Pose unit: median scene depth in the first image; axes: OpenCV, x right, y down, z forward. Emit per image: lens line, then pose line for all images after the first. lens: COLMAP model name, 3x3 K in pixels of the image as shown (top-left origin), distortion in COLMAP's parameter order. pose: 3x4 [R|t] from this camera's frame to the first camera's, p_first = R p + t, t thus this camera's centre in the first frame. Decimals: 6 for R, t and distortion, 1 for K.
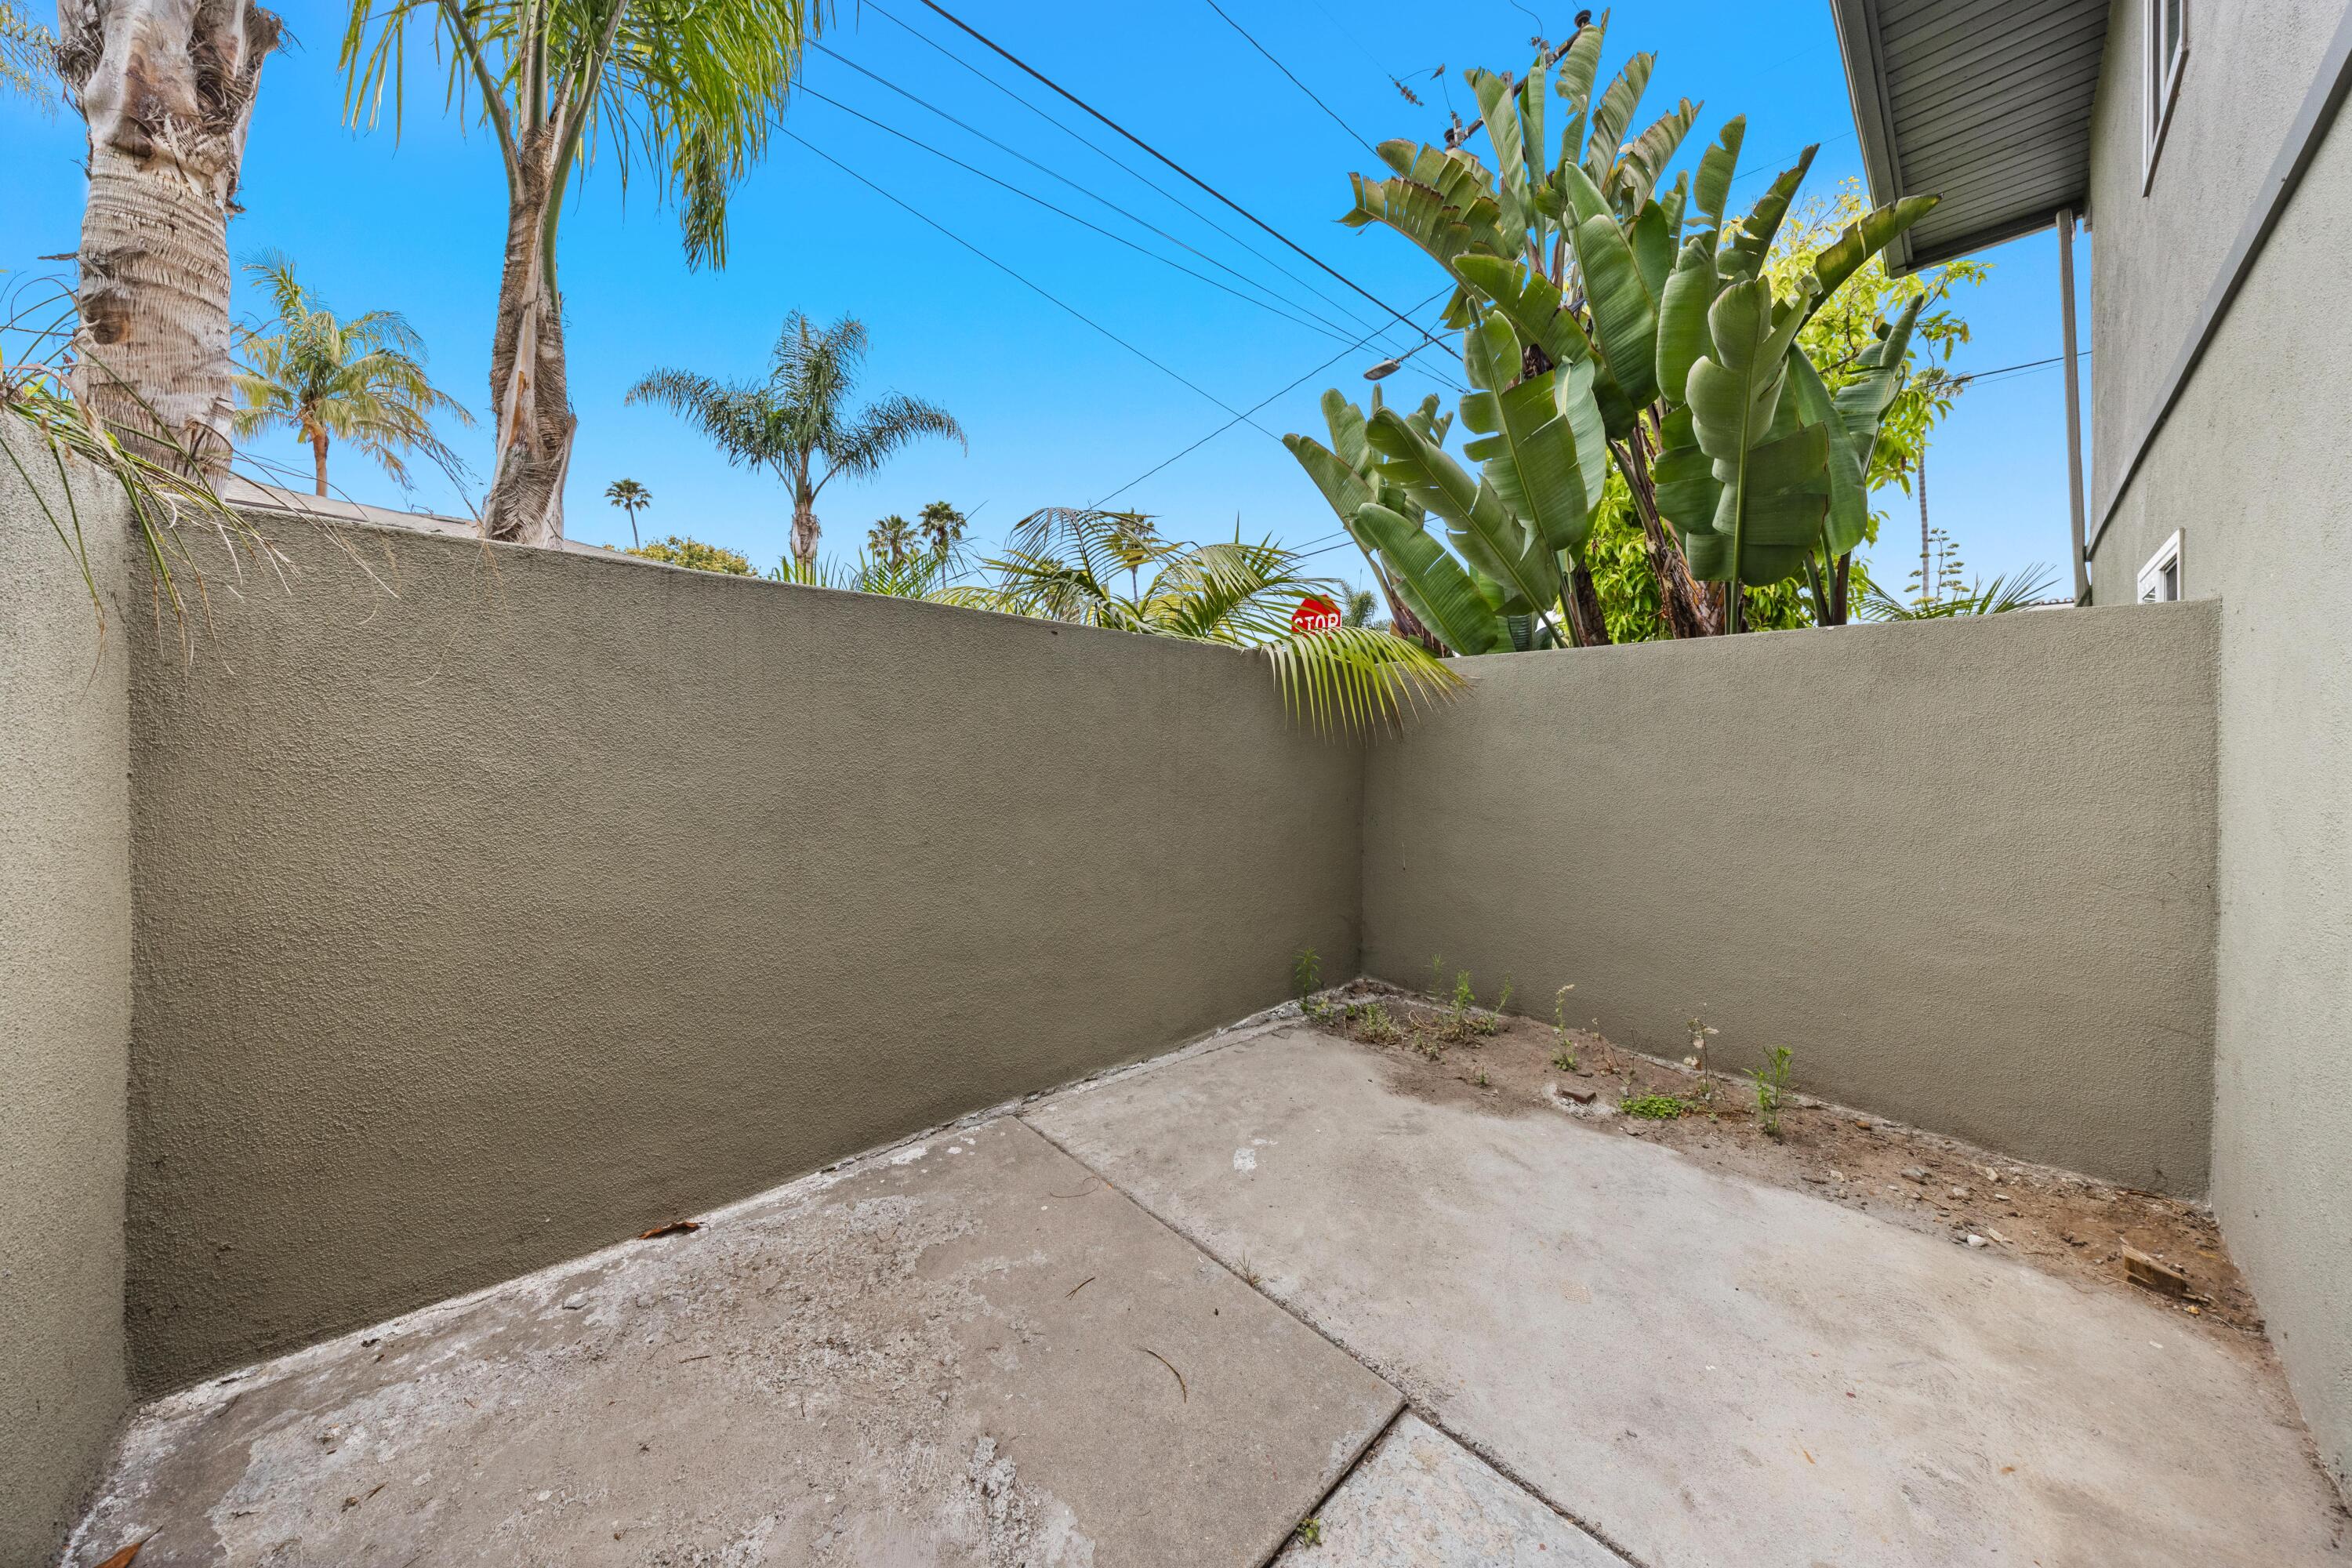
lens RADIAL K [[748.4, 0, 1176.4], [0, 748.4, 729.3], [0, 0, 1]] dist [0.000164, -0.003432]
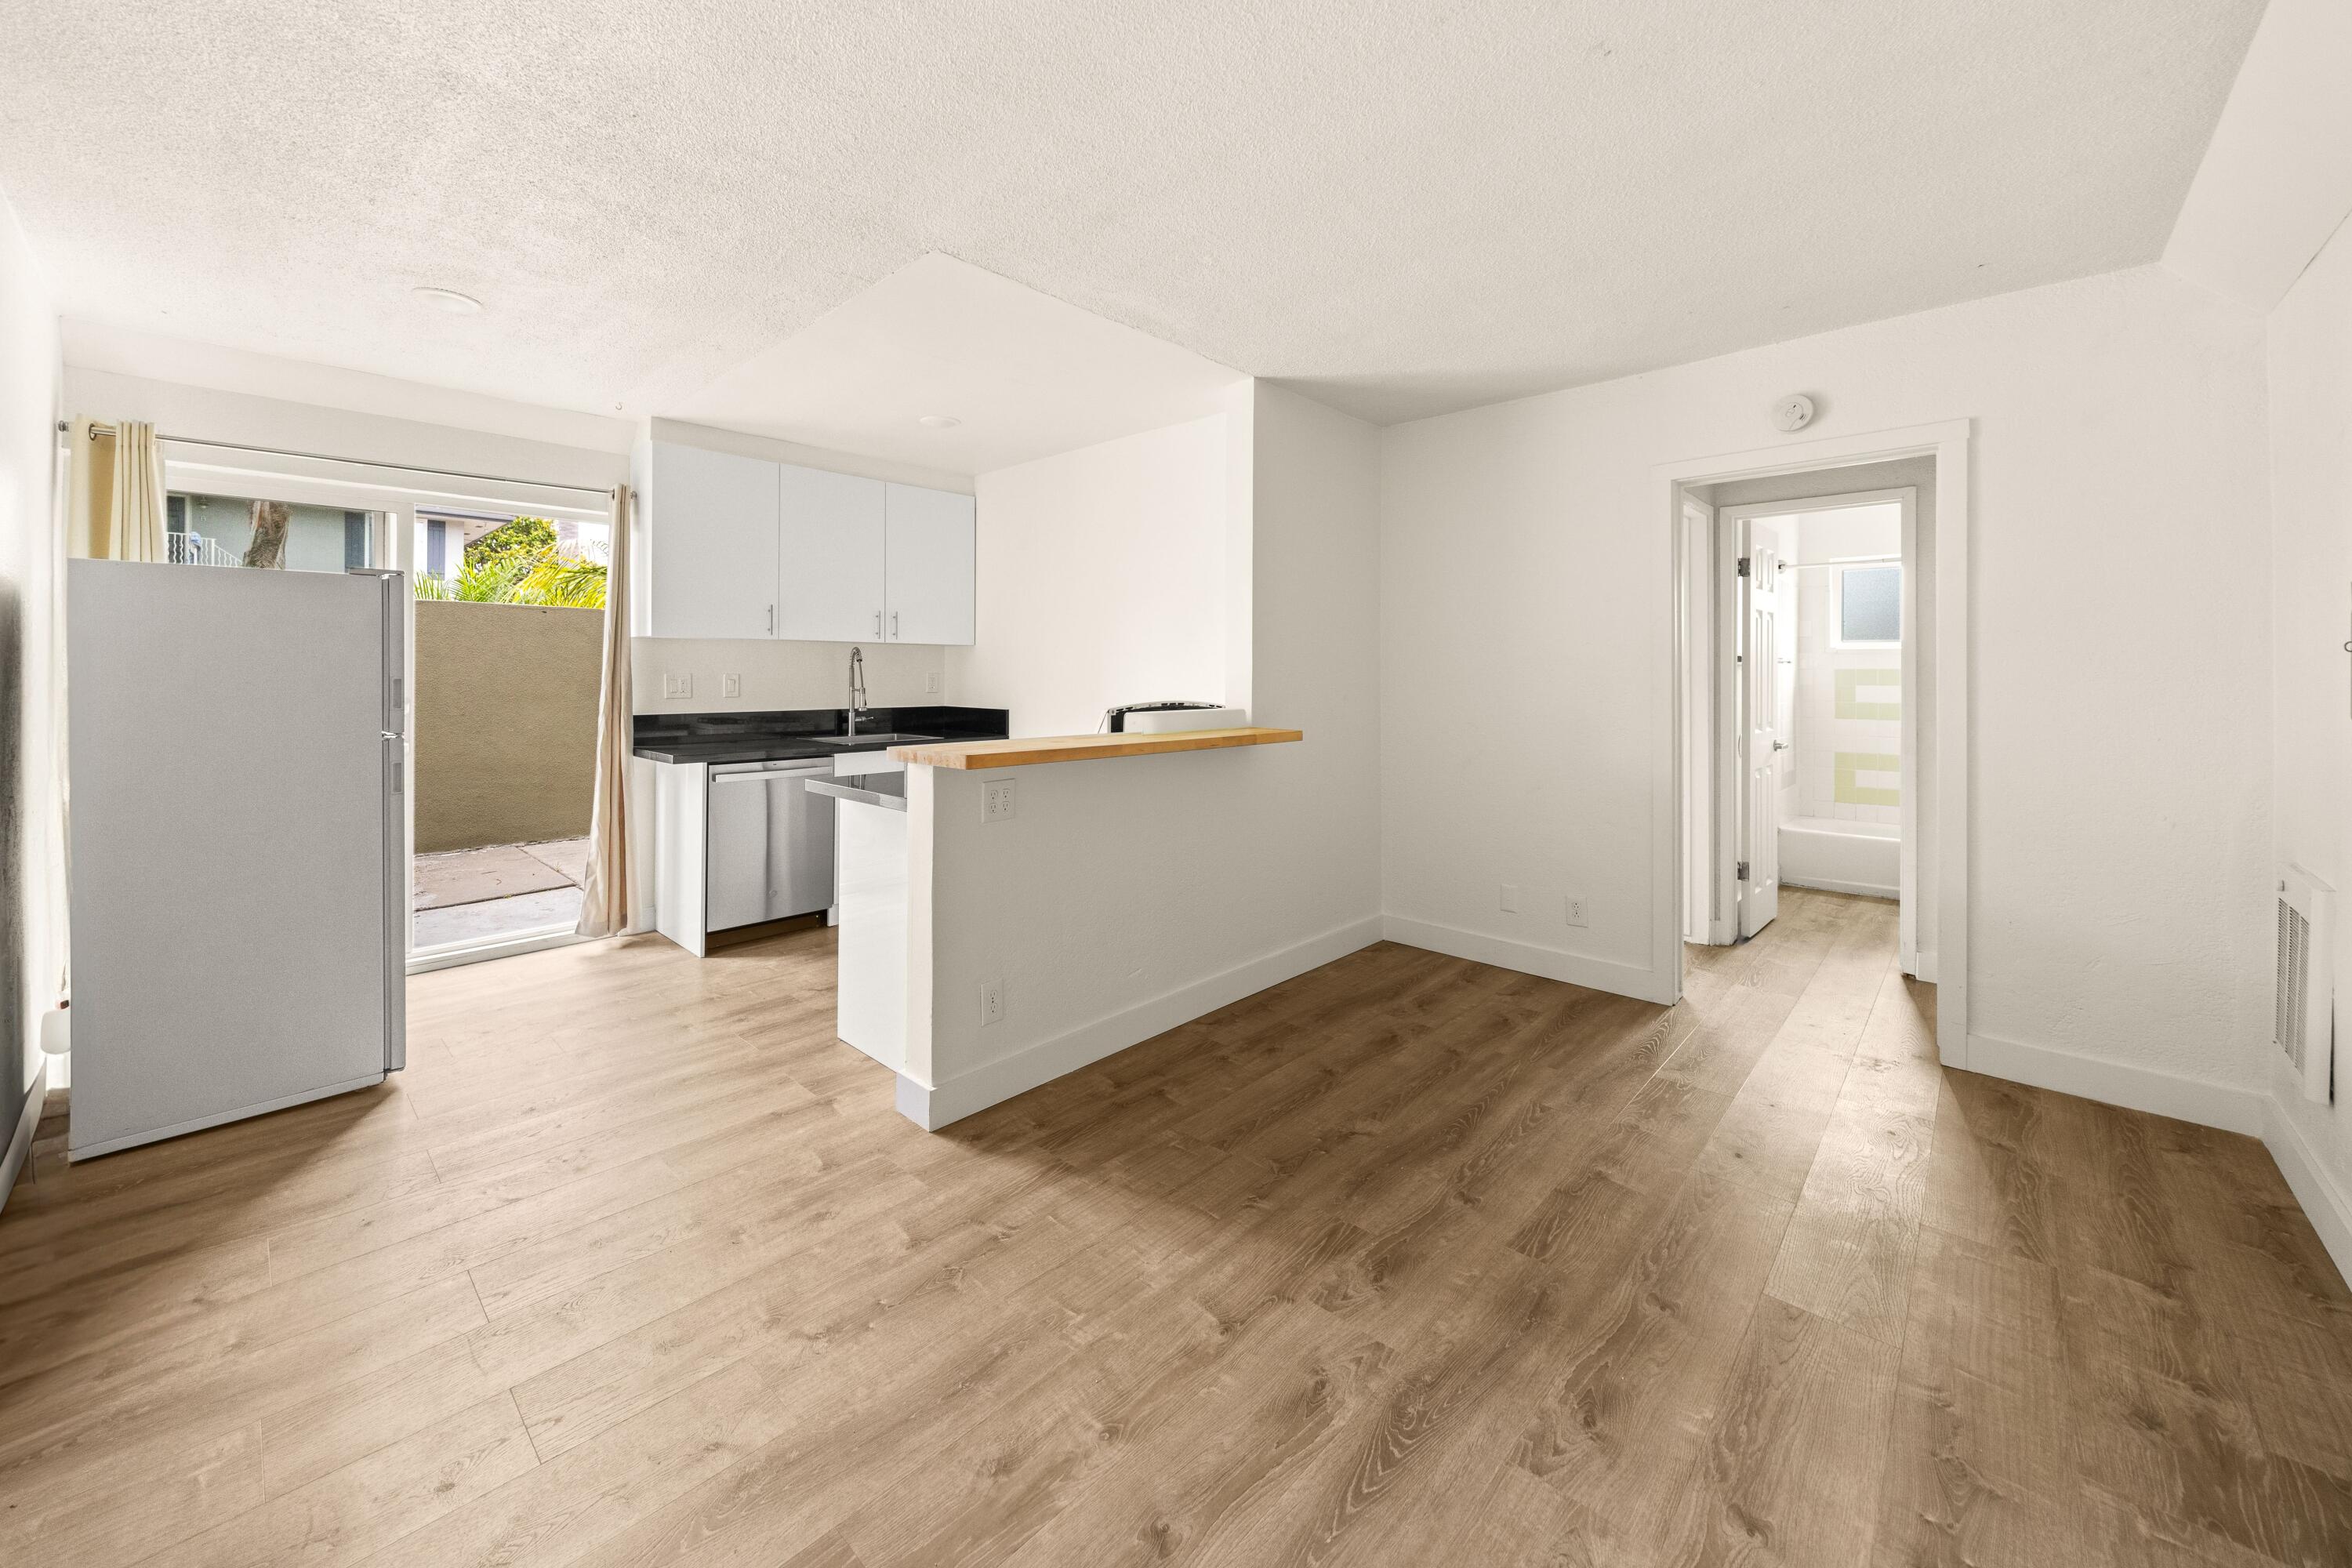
lens RADIAL K [[871.8, 0, 1119.4], [0, 871.8, 668.2], [0, 0, 1]] dist [0.001519, 0.000092]
pose [[0.998562, -0.003362, 0.053499, 1.393434], [0.002982, 0.999970, 0.007191, 0.003348], [-0.053521, -0.007021, 0.998542, -1.581920]]
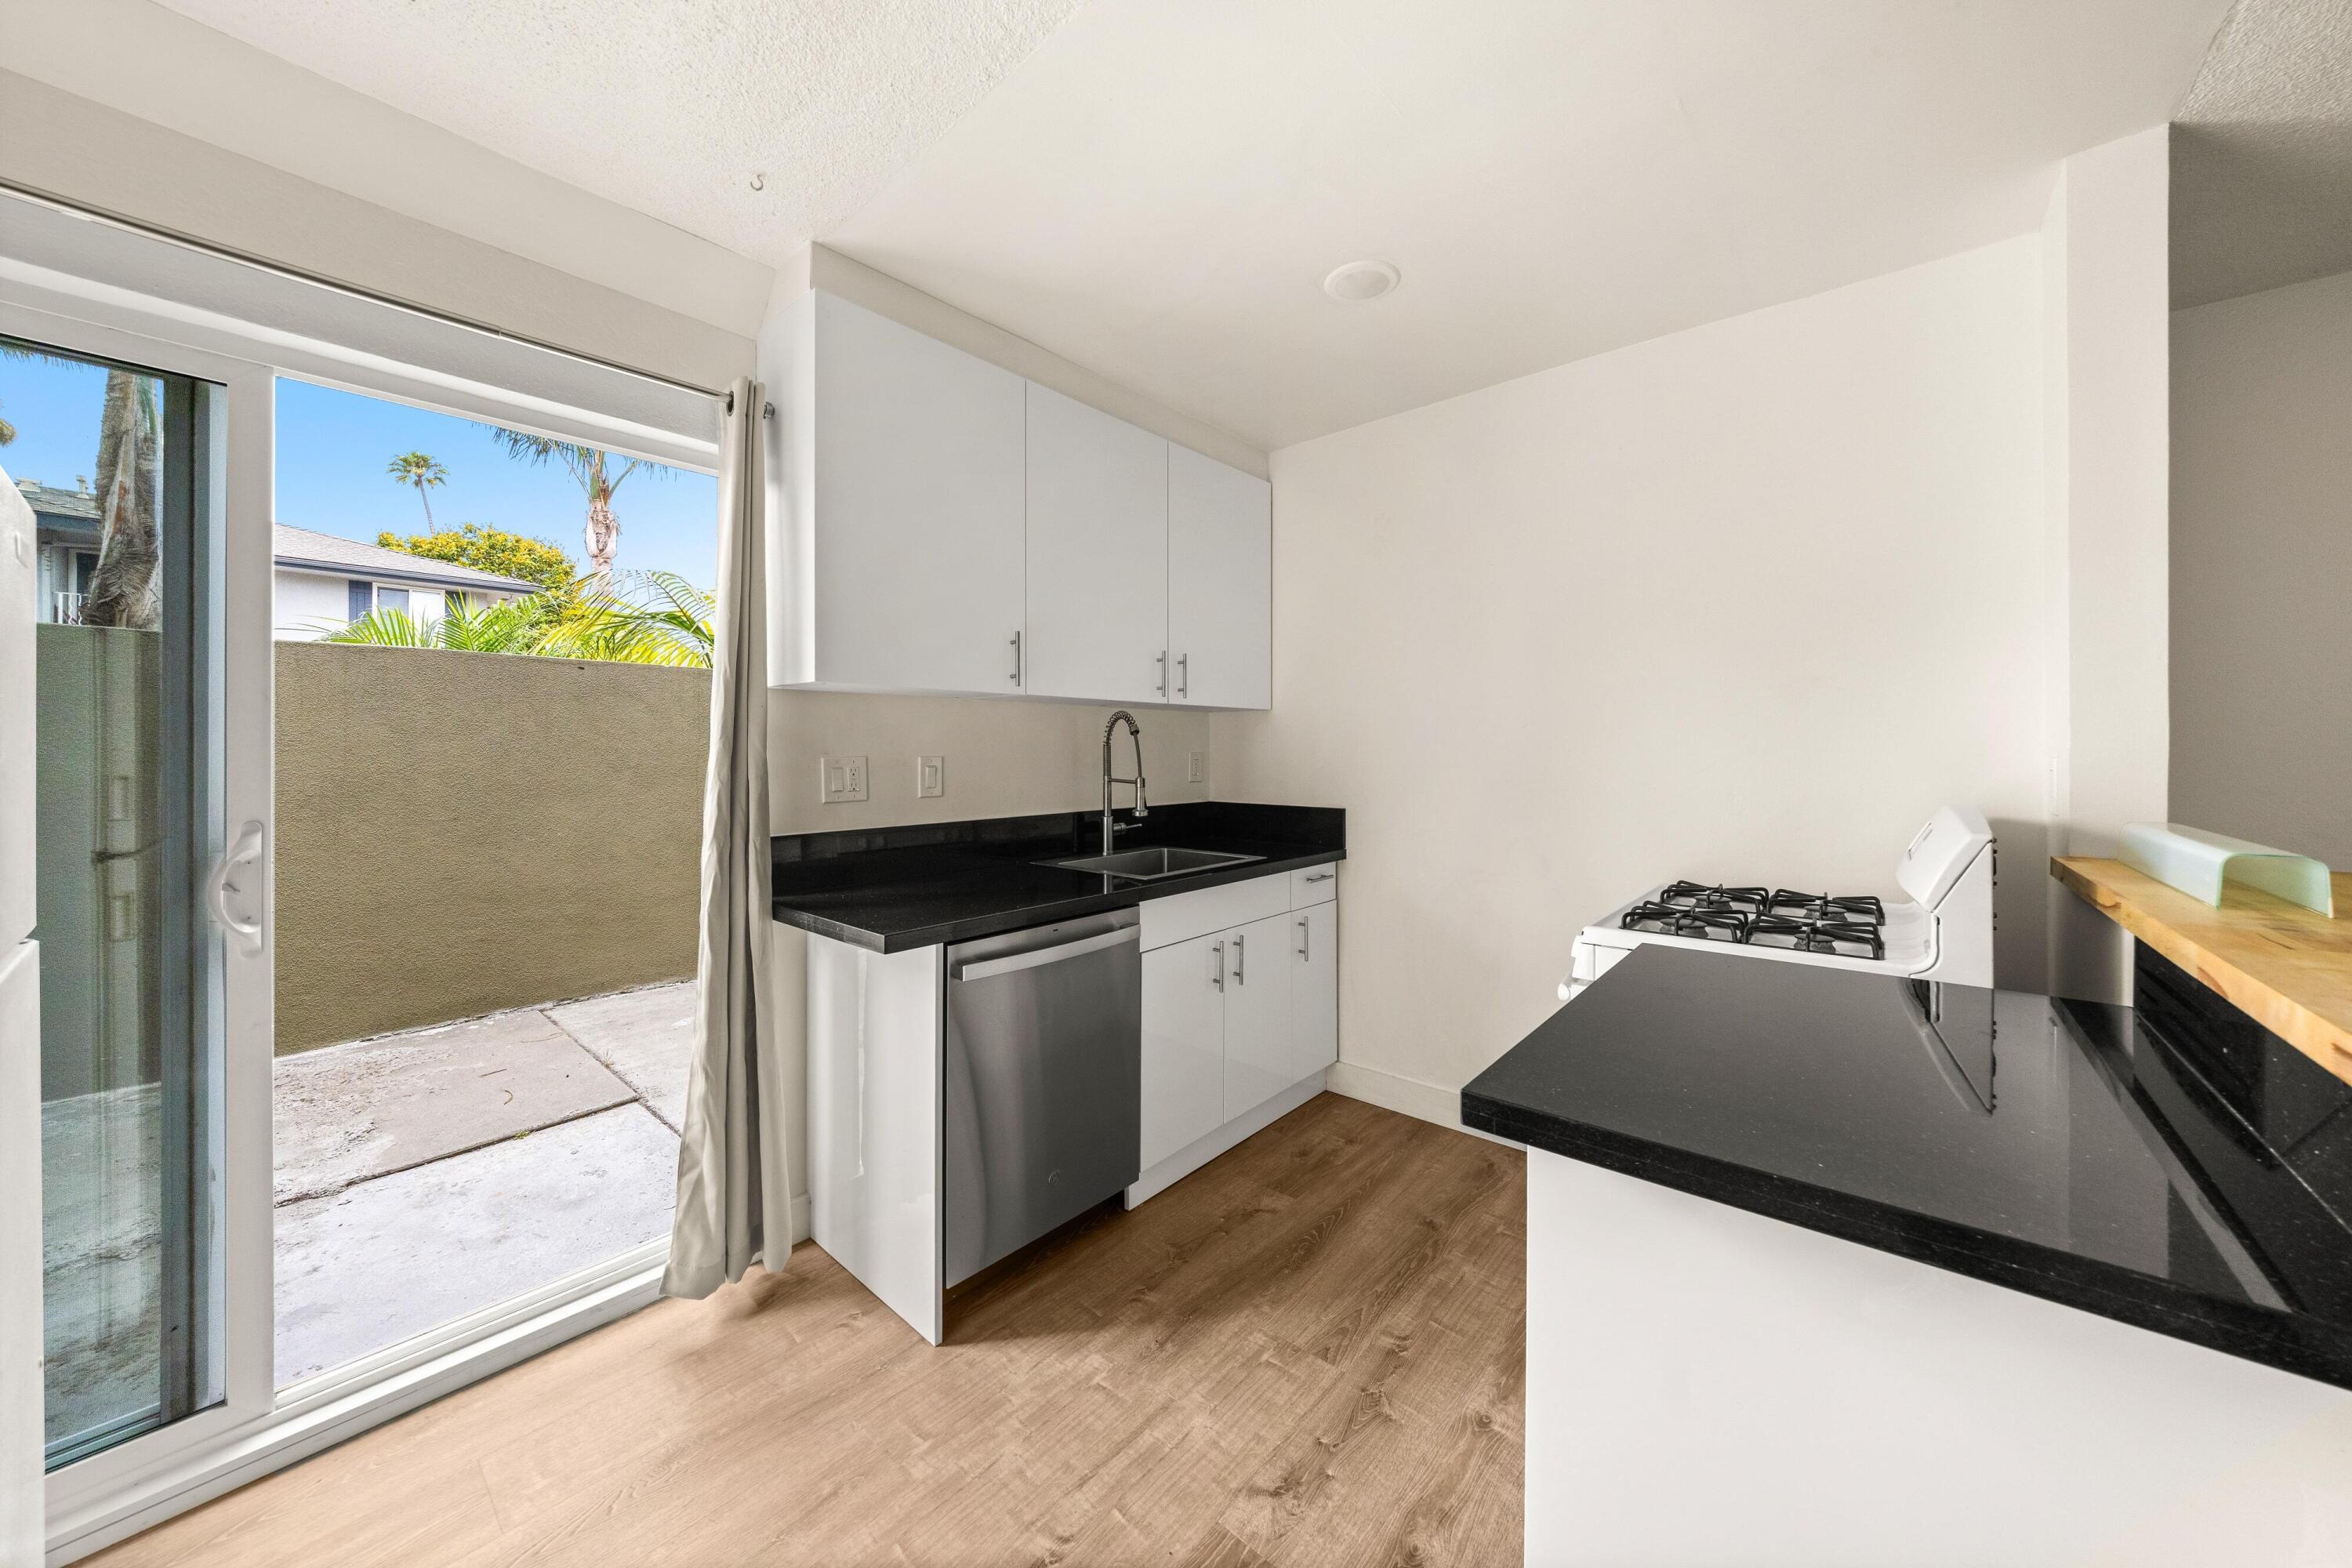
lens RADIAL K [[798.3, 0, 1181.6], [0, 798.3, 741.4], [0, 0, 1]] dist [0.004919, 0.000150]
pose [[0.992880, -0.010224, 0.118678, 0.857456], [0.009516, 0.999933, 0.006533, 0.004658], [-0.118737, -0.005357, 0.992911, -0.688574]]
